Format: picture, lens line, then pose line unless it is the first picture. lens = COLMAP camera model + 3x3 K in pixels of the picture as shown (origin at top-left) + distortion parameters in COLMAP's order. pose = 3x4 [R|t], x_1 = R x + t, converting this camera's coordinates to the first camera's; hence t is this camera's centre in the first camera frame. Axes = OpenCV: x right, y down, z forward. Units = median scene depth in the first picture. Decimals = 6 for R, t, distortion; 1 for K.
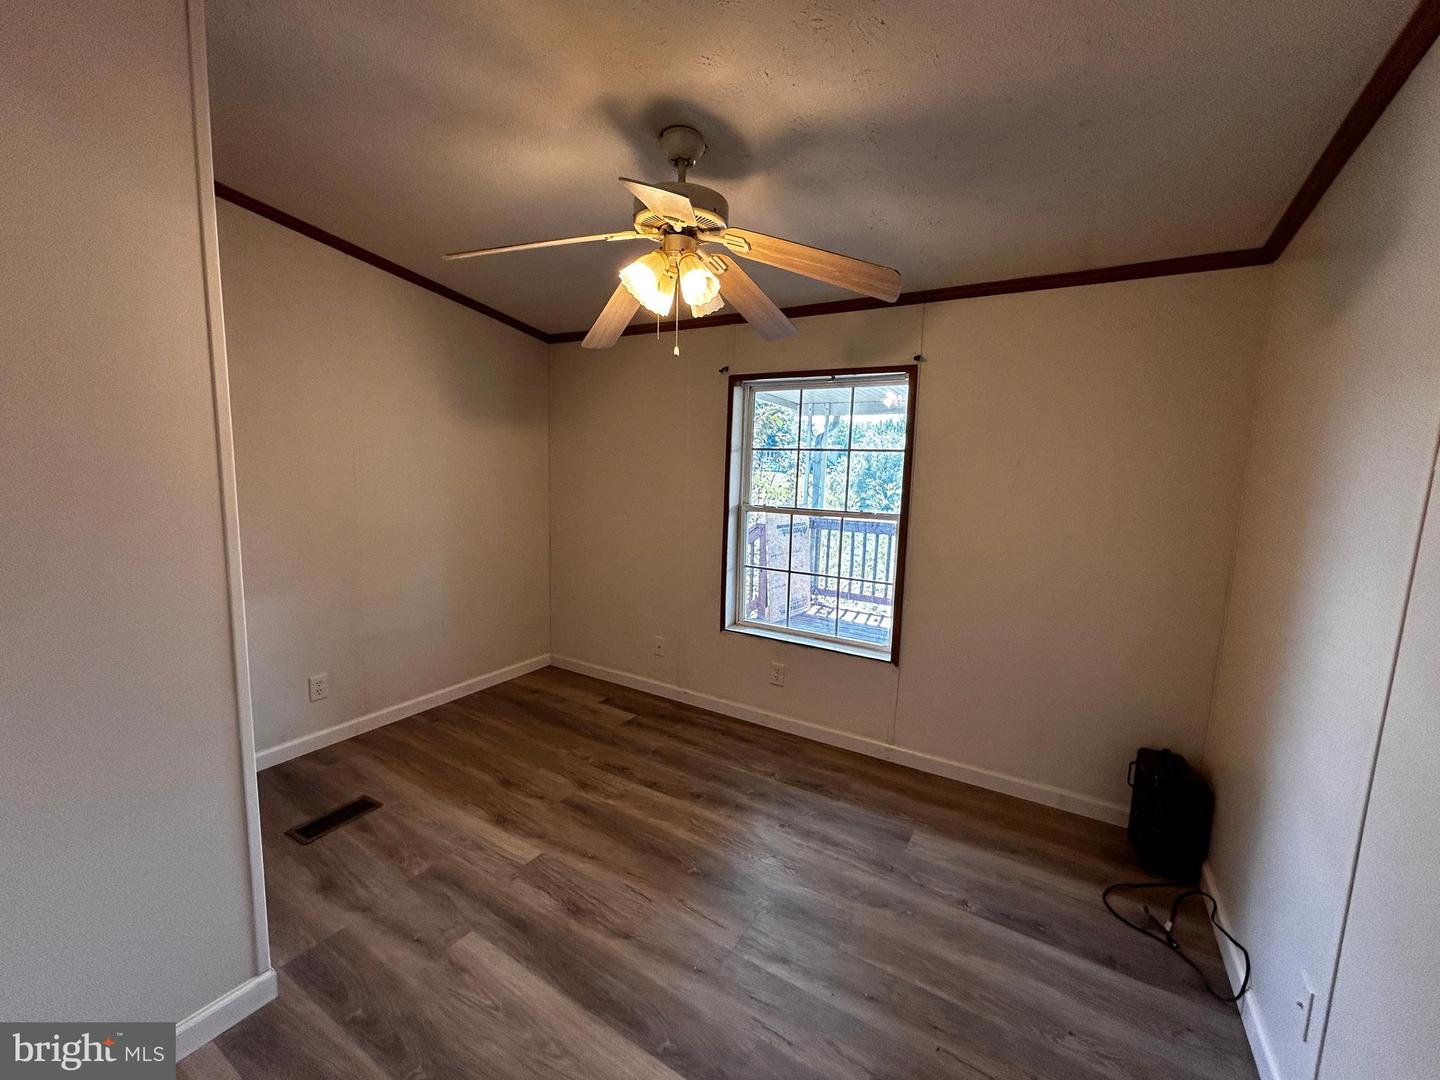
lens RADIAL K [[587.5, 0, 715.8], [0, 587.5, 539.1], [0, 0, 1]] dist [0.015961, -0.003524]
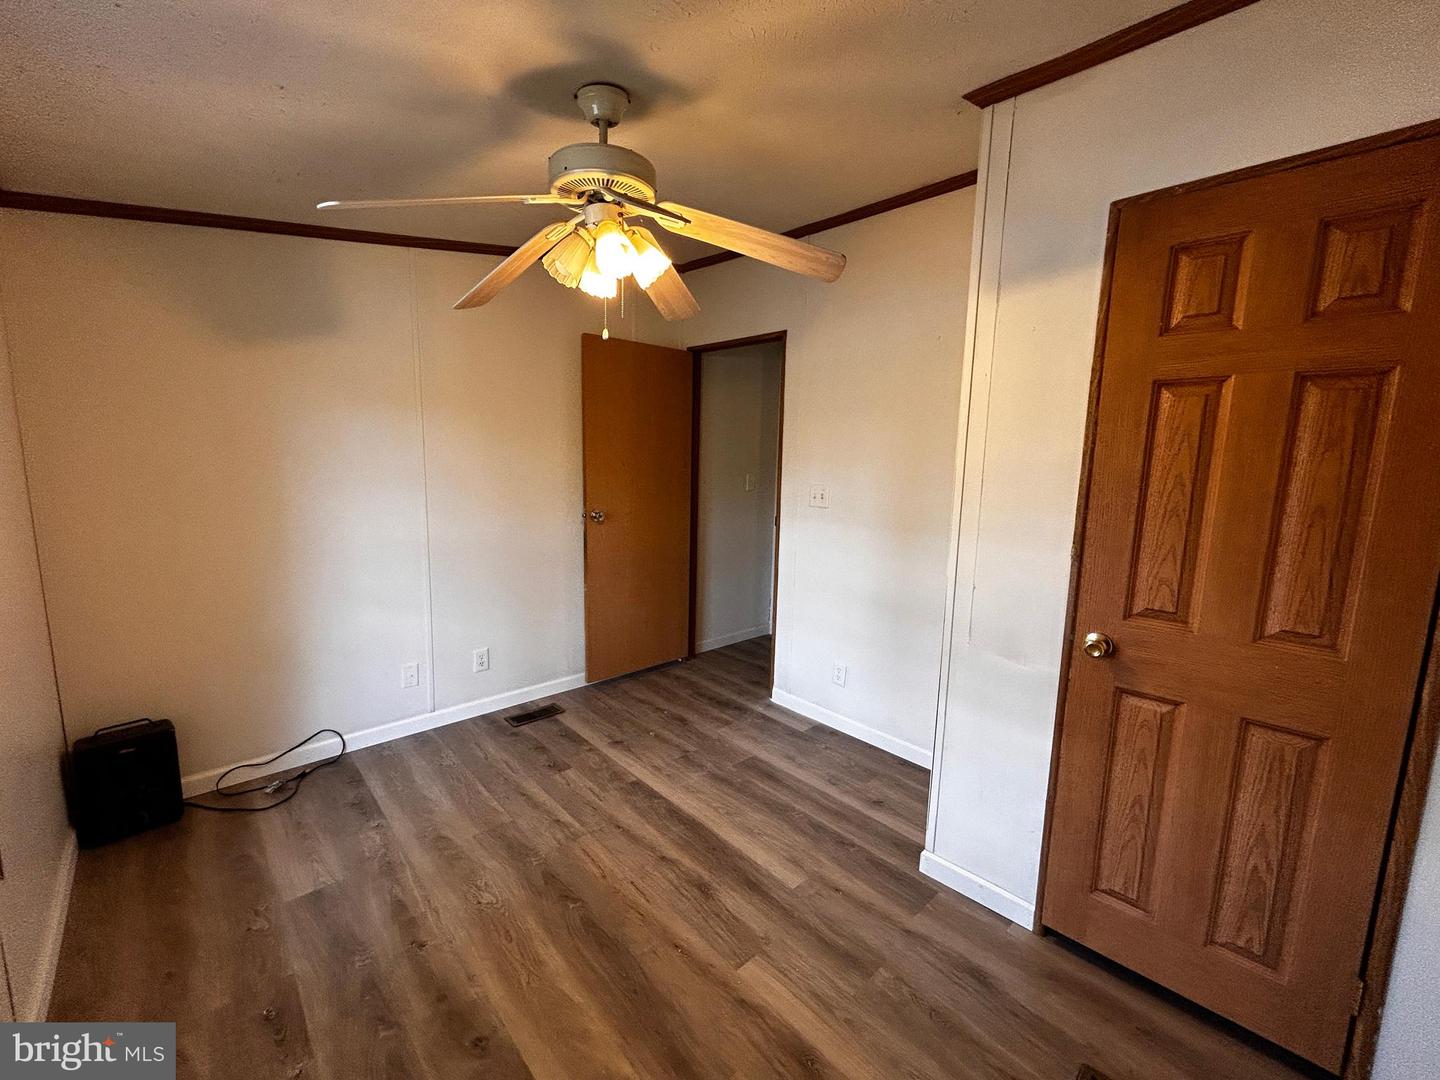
lens RADIAL K [[587.5, 0, 715.8], [0, 587.5, 539.1], [0, 0, 1]] dist [0.015961, -0.003524]
pose [[-0.961014, -0.089909, 0.261473, -0.363280], [-0.014740, 0.960970, 0.276260, -0.194756], [-0.276106, 0.261635, -0.924831, 1.366589]]
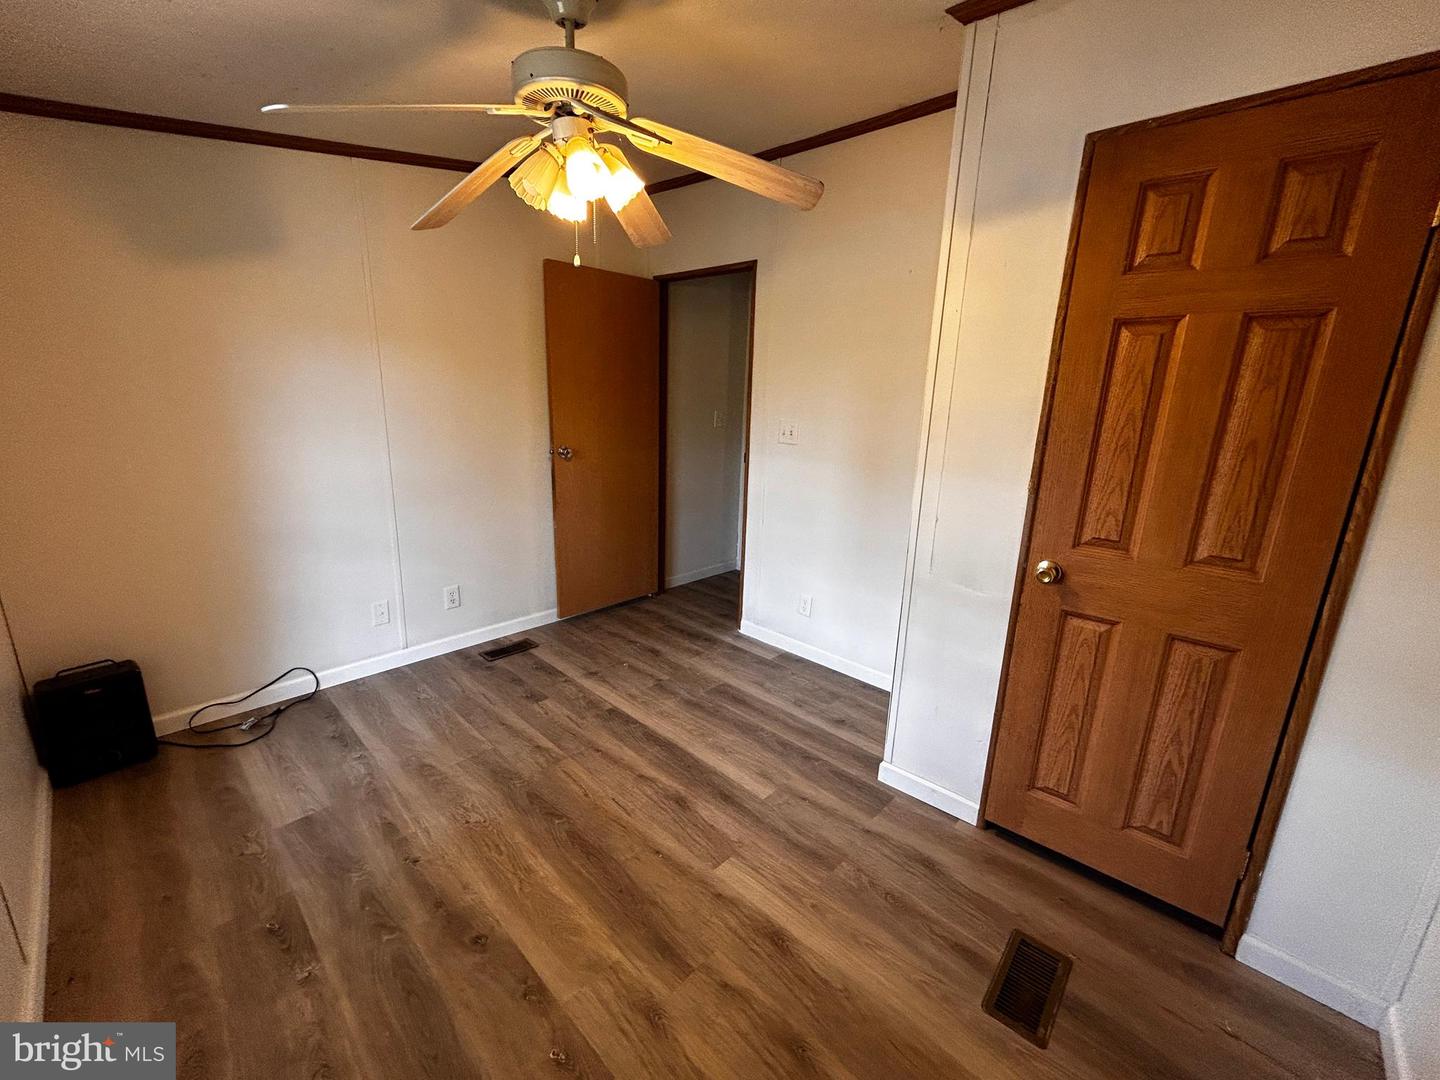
lens RADIAL K [[587.5, 0, 715.8], [0, 587.5, 539.1], [0, 0, 1]] dist [0.015961, -0.003524]
pose [[-0.975850, -0.108142, 0.189796, -0.352580], [-0.029866, 0.926753, 0.374483, -0.196182], [-0.216391, 0.359771, -0.907601, 1.385421]]
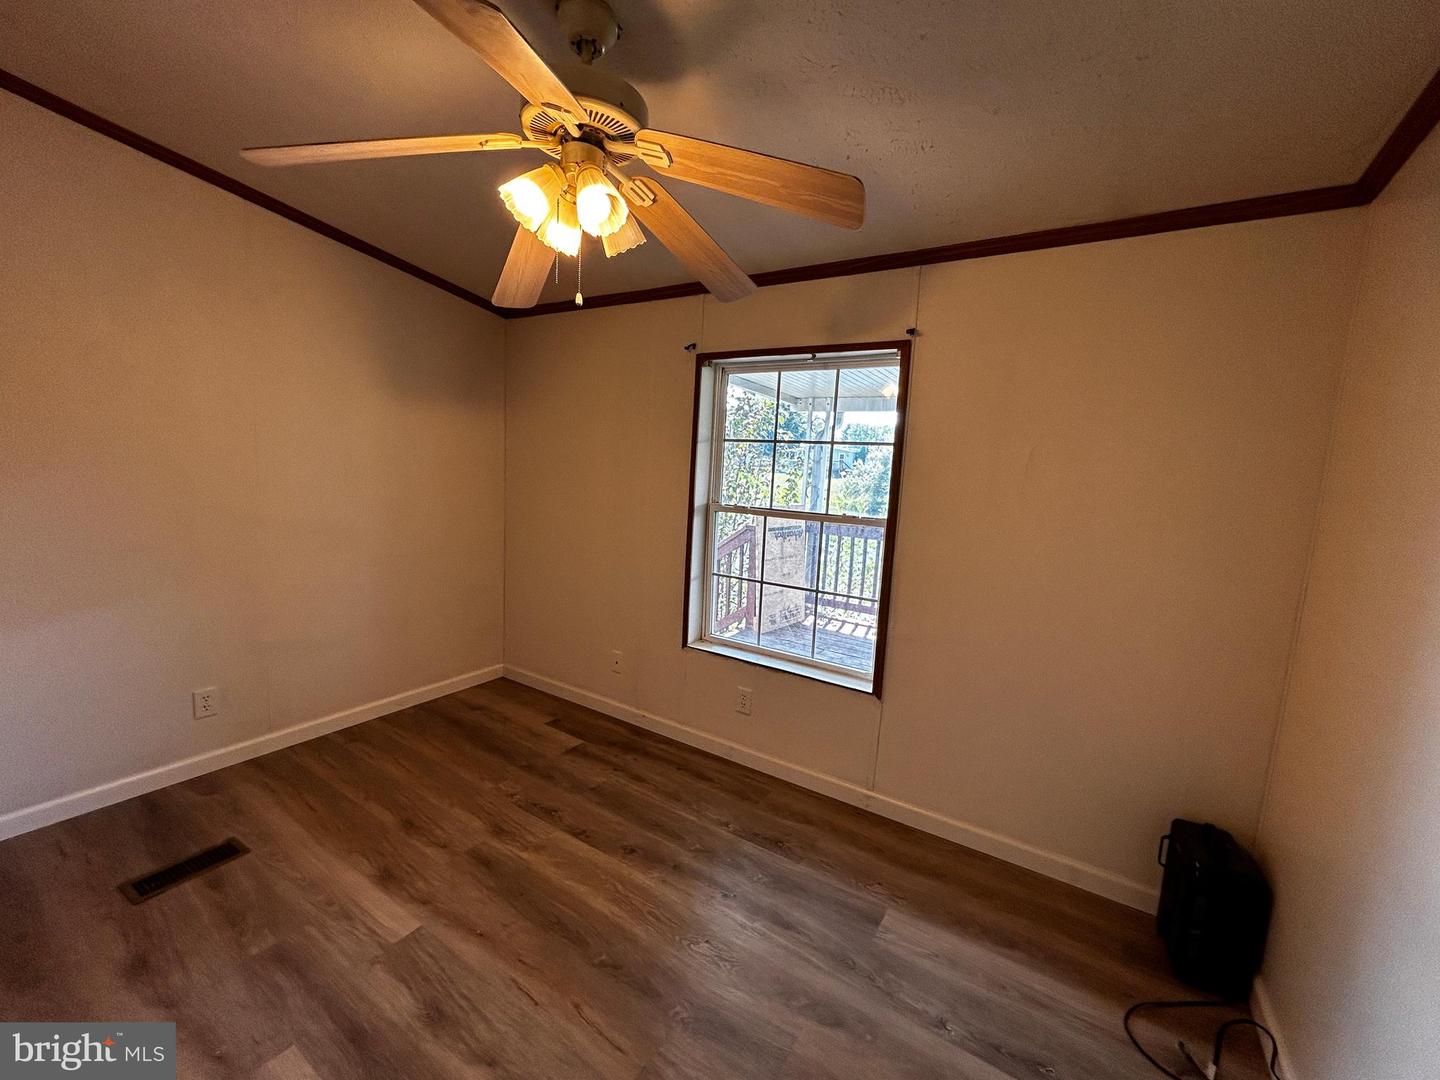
lens RADIAL K [[587.5, 0, 715.8], [0, 587.5, 539.1], [0, 0, 1]] dist [0.015961, -0.003524]
pose [[0.999341, 0.025782, -0.025544, 0.101159], [-0.025797, 0.999667, -0.000238, -0.008053], [0.025529, 0.000897, 0.999674, 0.171544]]
